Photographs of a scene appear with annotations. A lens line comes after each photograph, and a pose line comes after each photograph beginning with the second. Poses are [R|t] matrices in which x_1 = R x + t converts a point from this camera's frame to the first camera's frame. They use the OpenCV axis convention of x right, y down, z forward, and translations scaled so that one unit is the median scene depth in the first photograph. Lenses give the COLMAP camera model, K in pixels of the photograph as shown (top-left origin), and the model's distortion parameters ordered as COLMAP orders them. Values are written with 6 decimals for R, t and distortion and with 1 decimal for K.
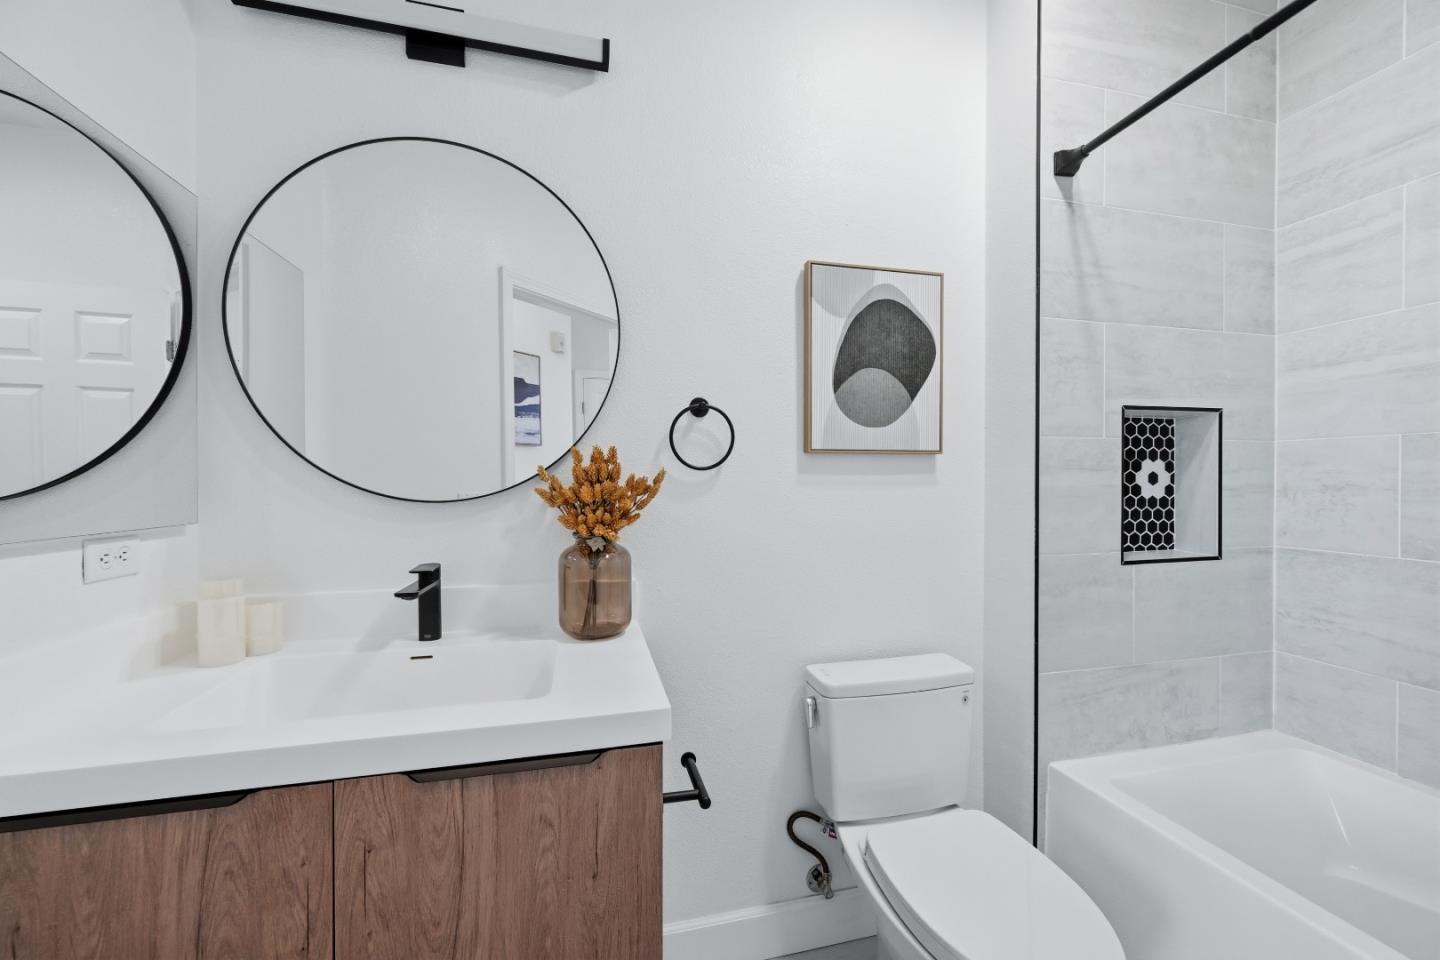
lens RADIAL K [[560.2, 0, 720.0], [0, 560.2, 480.0], [0, 0, 1]] dist [-0.001651, -0.000086]
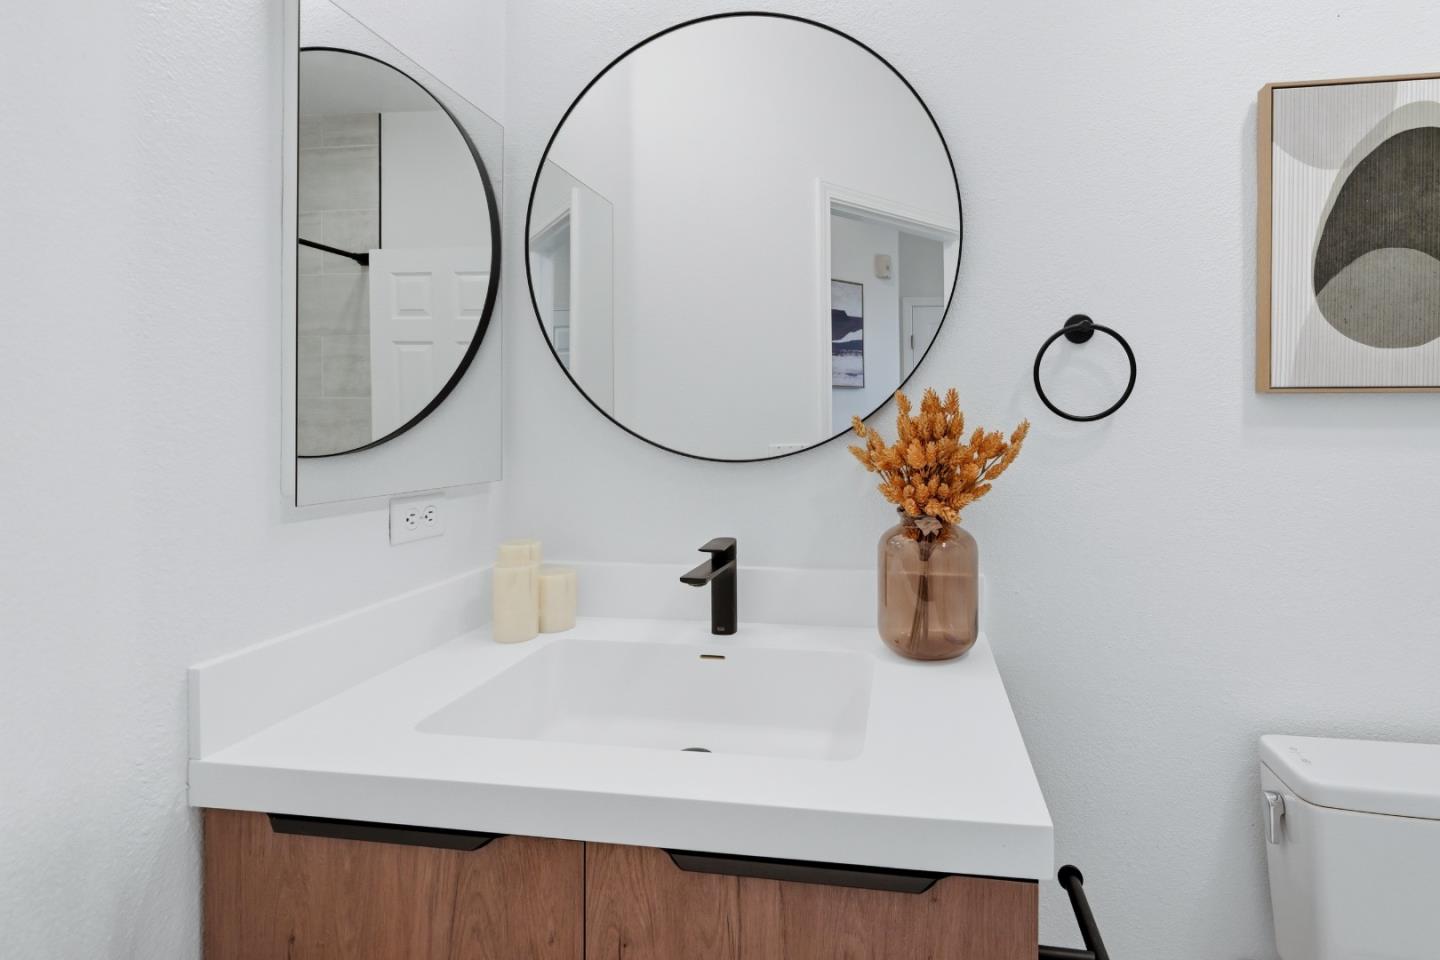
lens RADIAL K [[1504.5, 0, 718.7], [0, 1504.5, 501.8], [0, 0, 1]] dist [0.003003, 0.007061]
pose [[0.934124, 0.006183, -0.356896, 0.211893], [-0.002782, 0.999946, 0.010041, 0.064342], [0.356938, -0.008387, 0.934090, -0.881216]]
